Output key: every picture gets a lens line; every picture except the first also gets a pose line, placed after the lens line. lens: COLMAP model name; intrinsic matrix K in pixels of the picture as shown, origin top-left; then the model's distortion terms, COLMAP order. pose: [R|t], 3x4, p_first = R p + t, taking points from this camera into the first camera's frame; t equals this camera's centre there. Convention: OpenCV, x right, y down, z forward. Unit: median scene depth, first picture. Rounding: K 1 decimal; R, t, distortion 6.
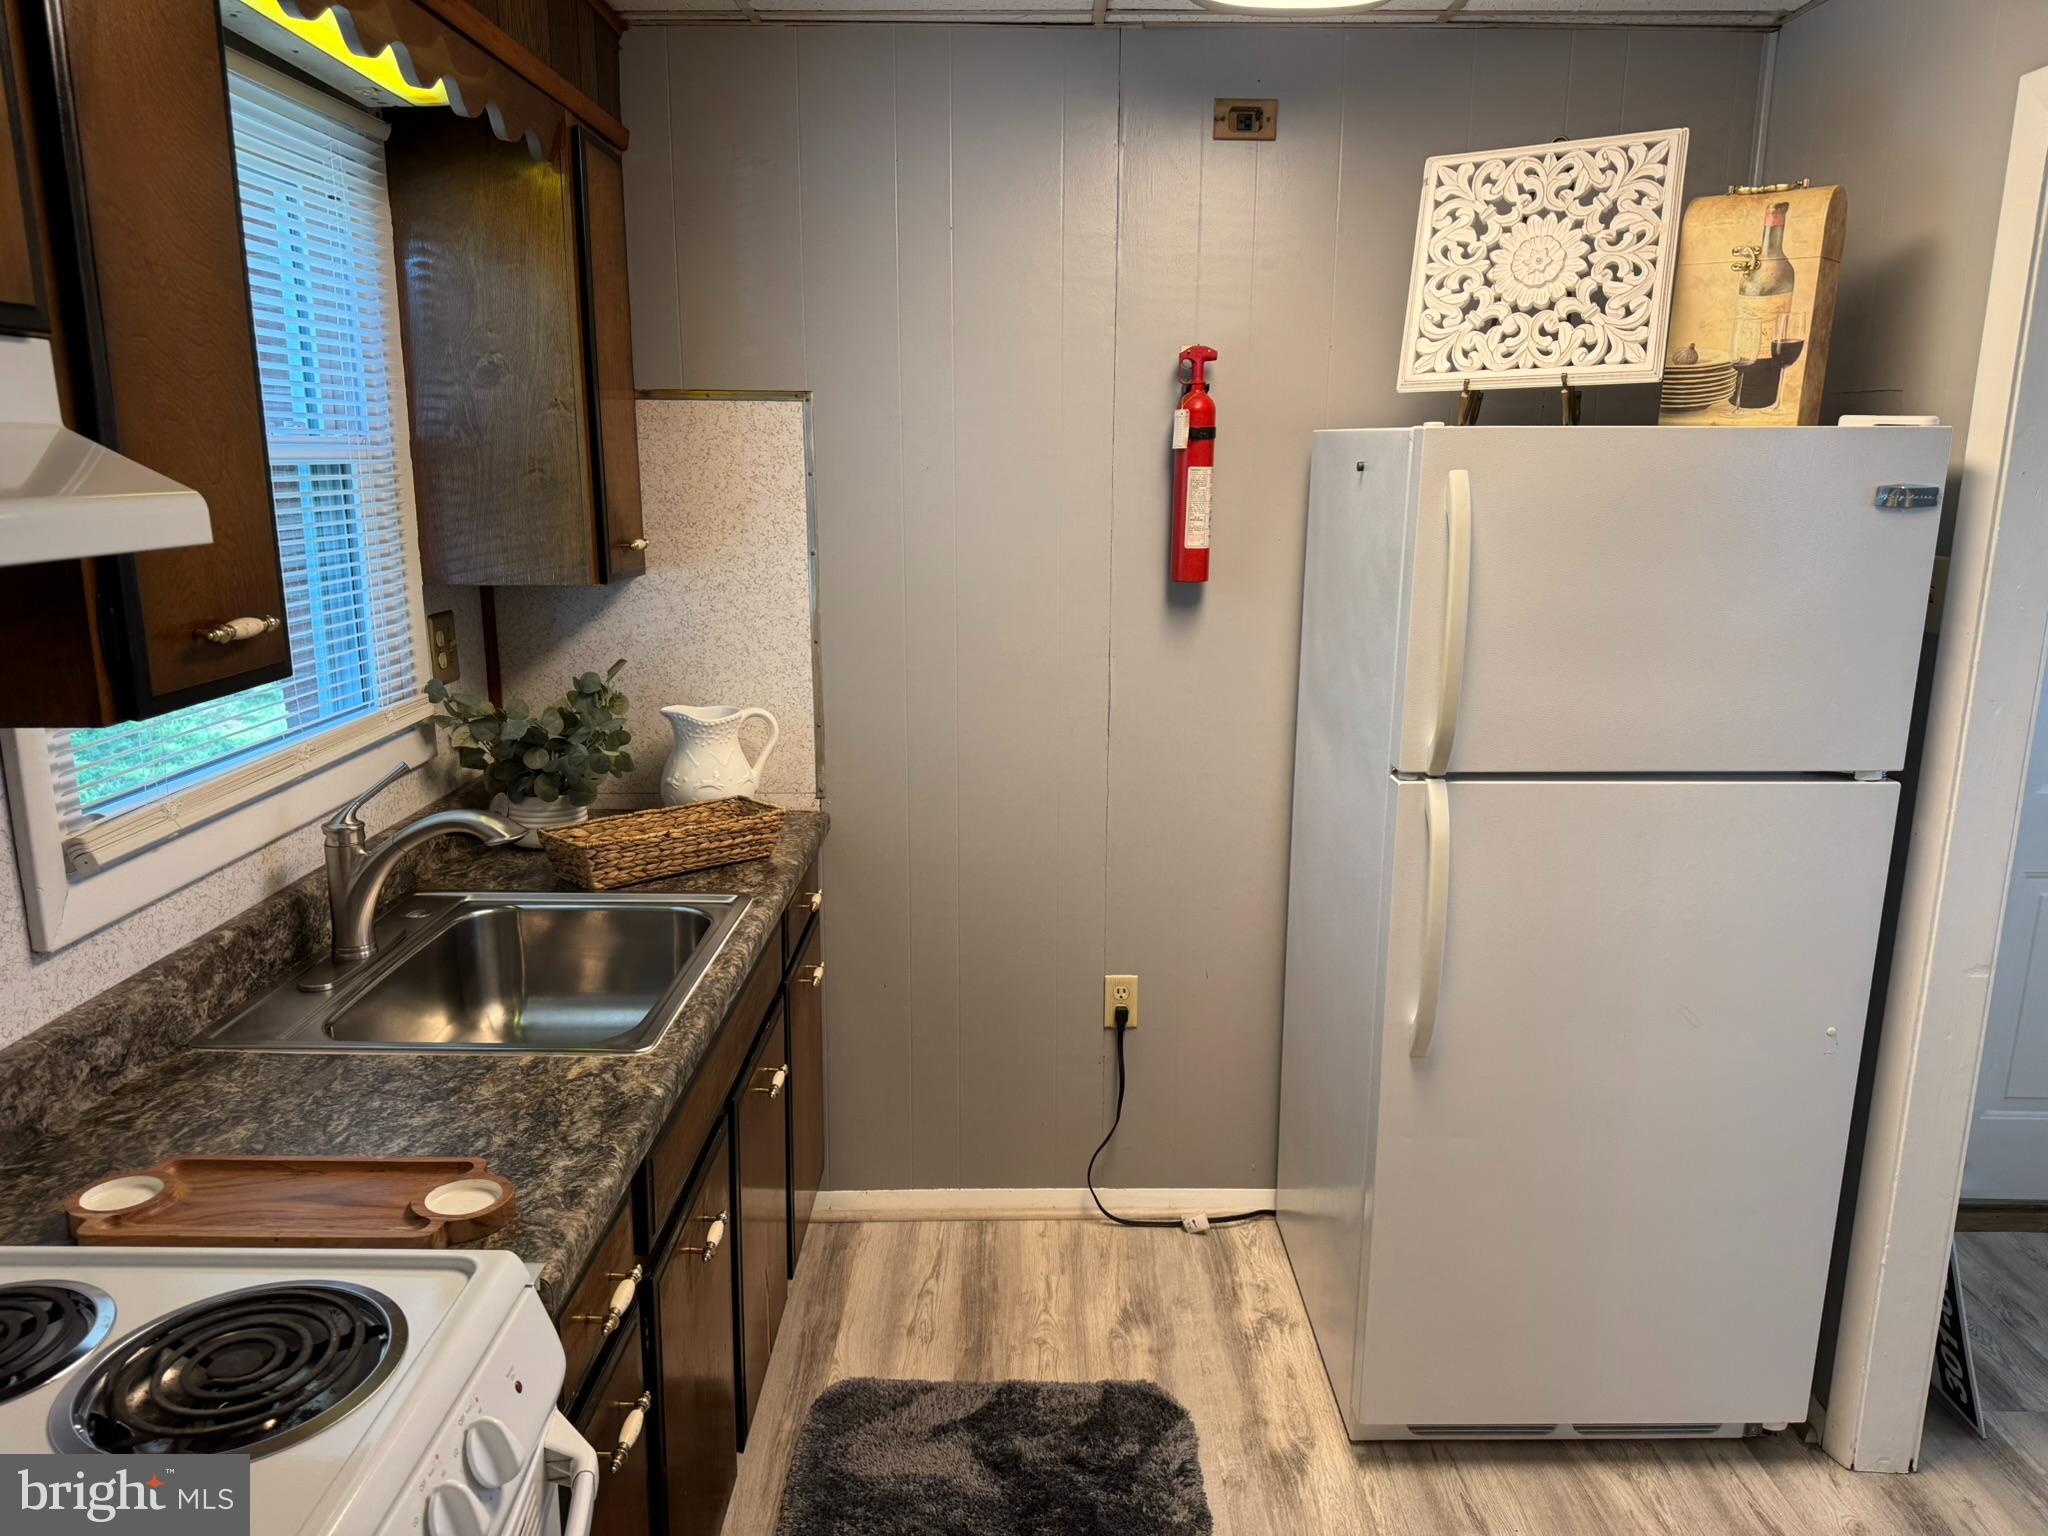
lens RADIAL K [[1442.3, 0, 1021.9], [0, 1442.3, 773.8], [0, 0, 1]] dist [0.053066, -0.066337]
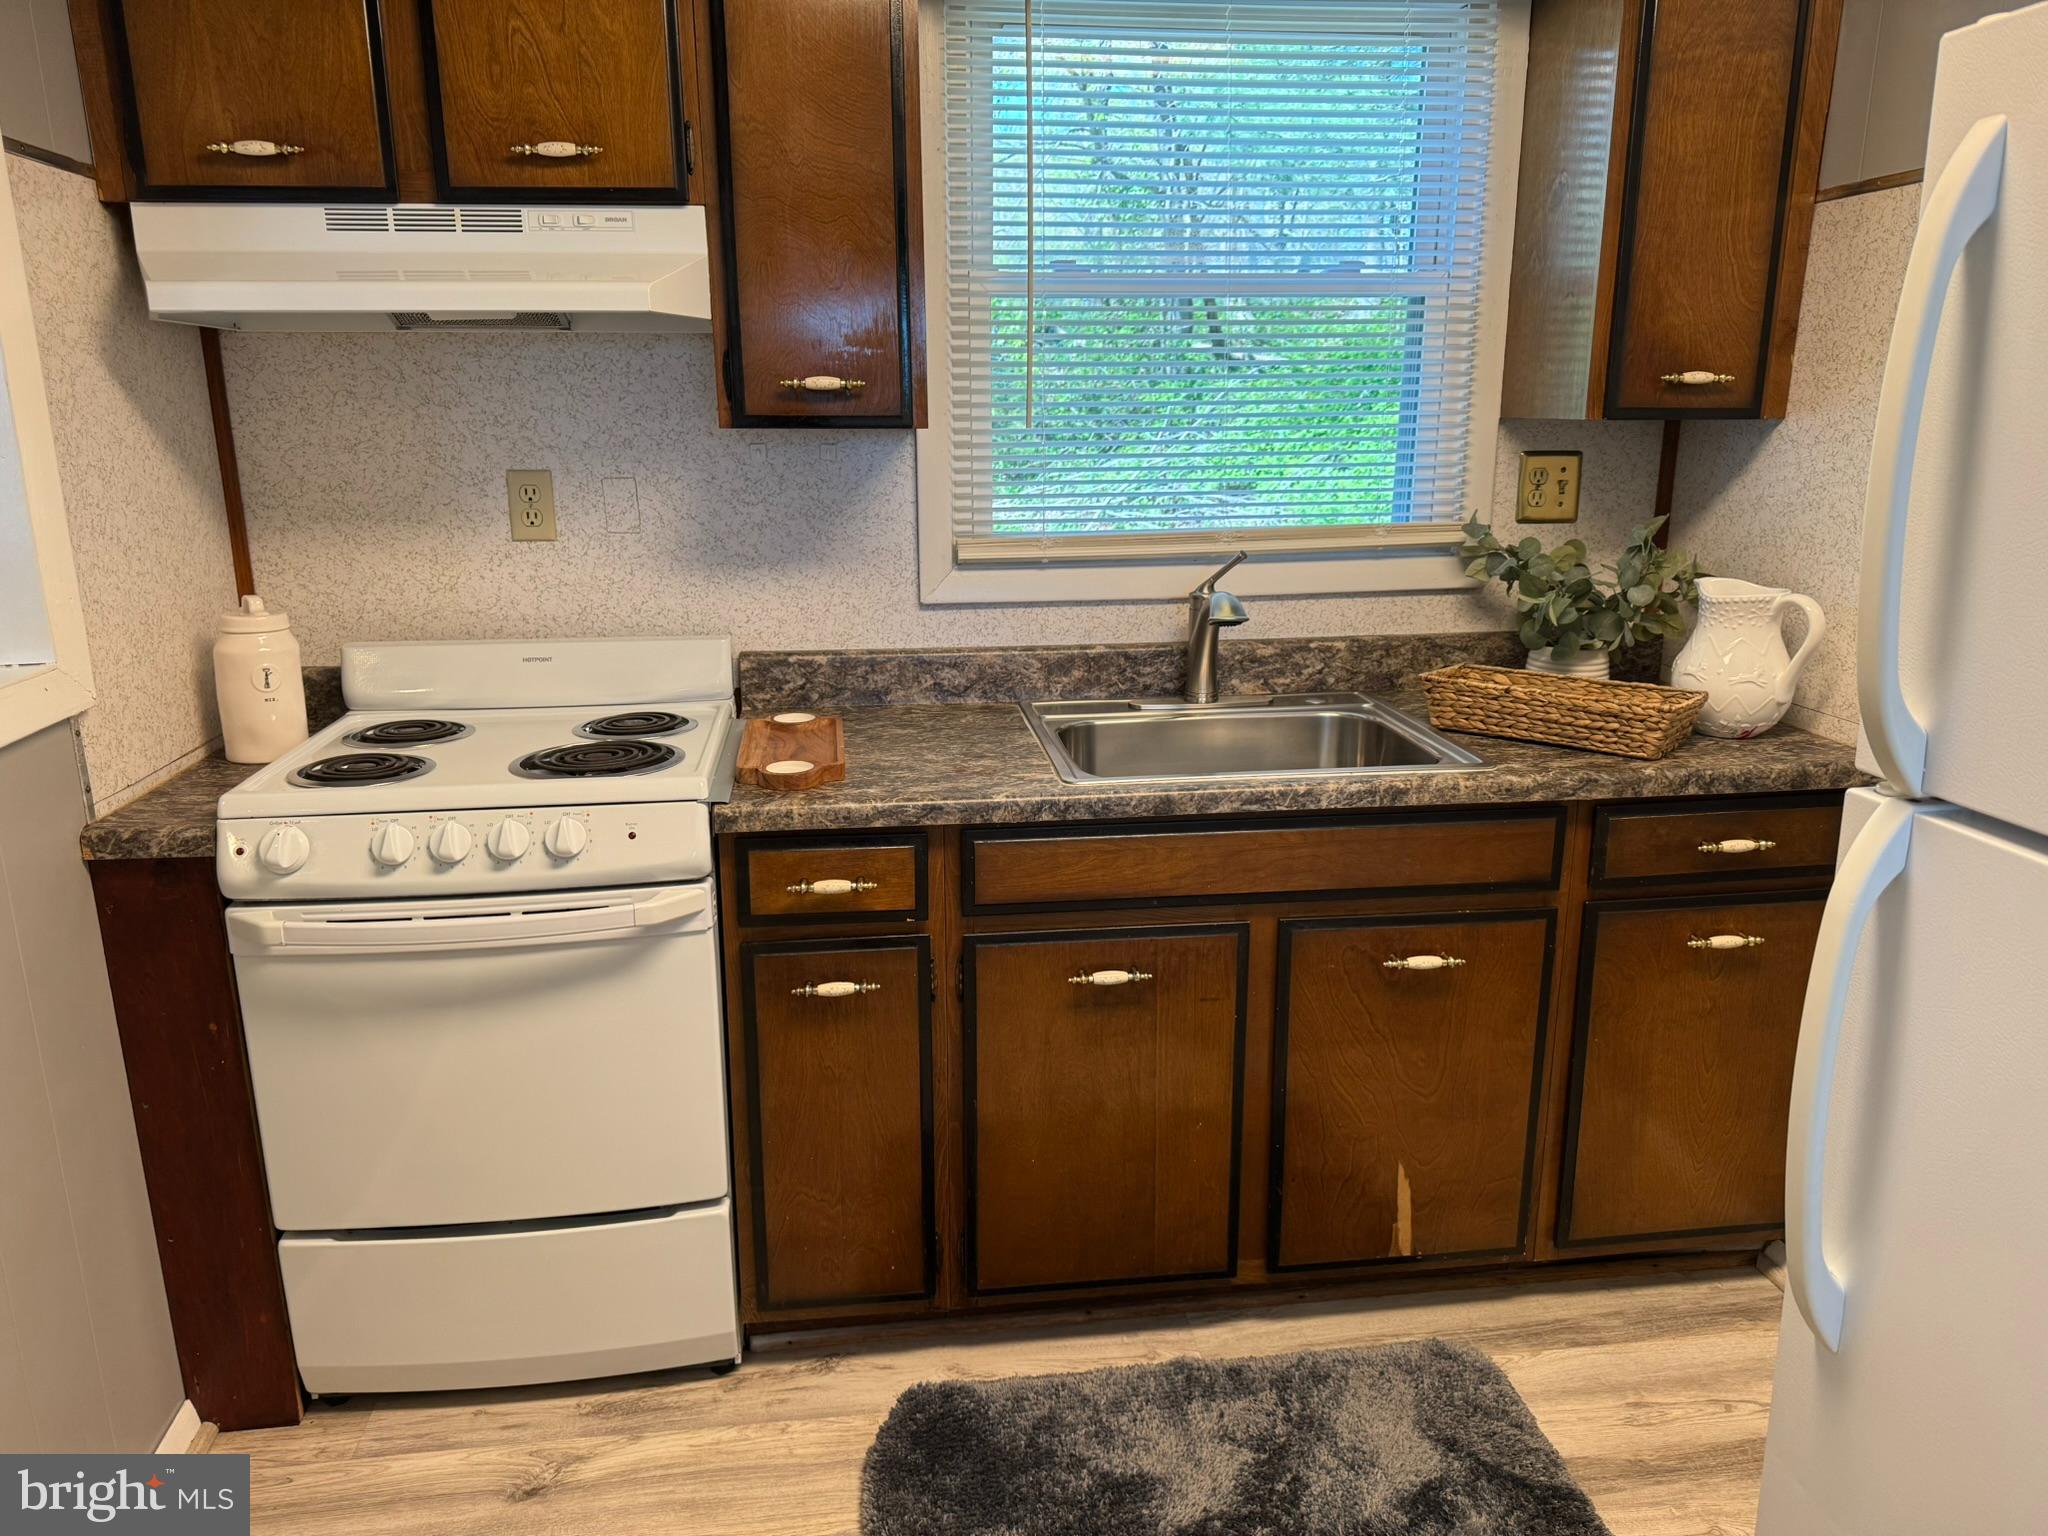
lens RADIAL K [[1442.3, 0, 1018.5], [0, 1442.3, 767.1], [0, 0, 1]] dist [0.053066, -0.066337]
pose [[0.131813, 0.238262, -0.962214, 0.604521], [-0.205171, 0.956222, 0.208672, -0.038928], [0.969809, 0.169913, 0.174927, 0.540321]]
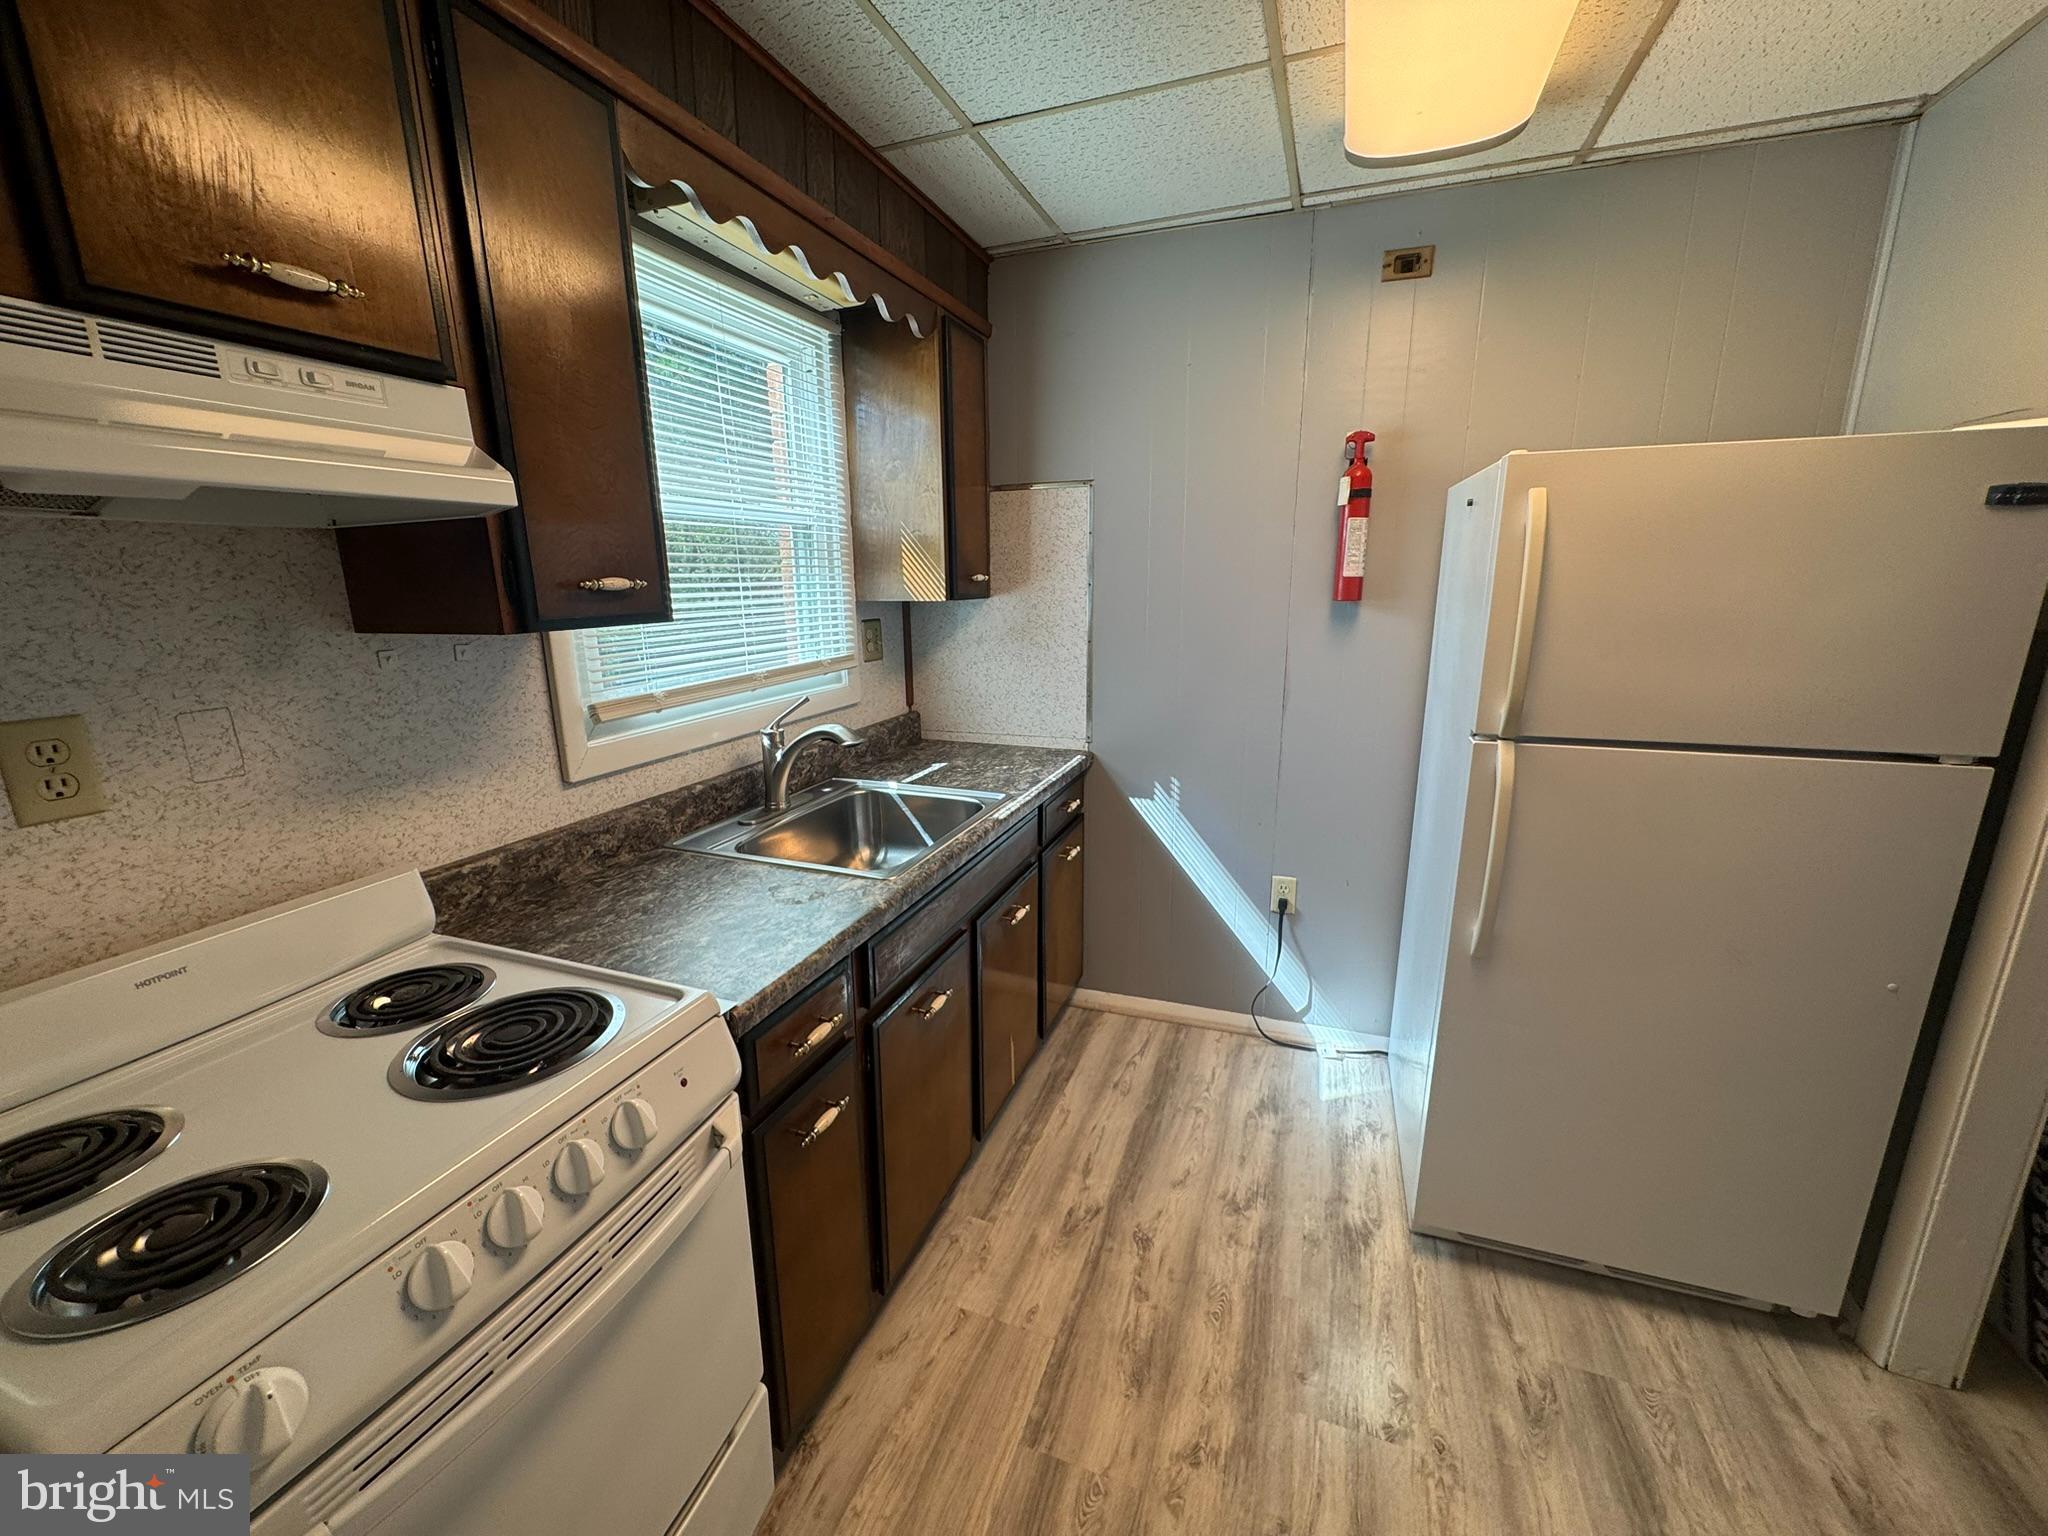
lens RADIAL K [[816.0, 0, 1020.1], [0, 816.0, 765.5], [0, 0, 1]] dist [-0.001943, -0.000770]
pose [[0.937406, 0.065820, -0.341963, 0.114416], [-0.059868, 0.997815, 0.027945, 0.026205], [0.343055, -0.005723, 0.939298, 0.163169]]
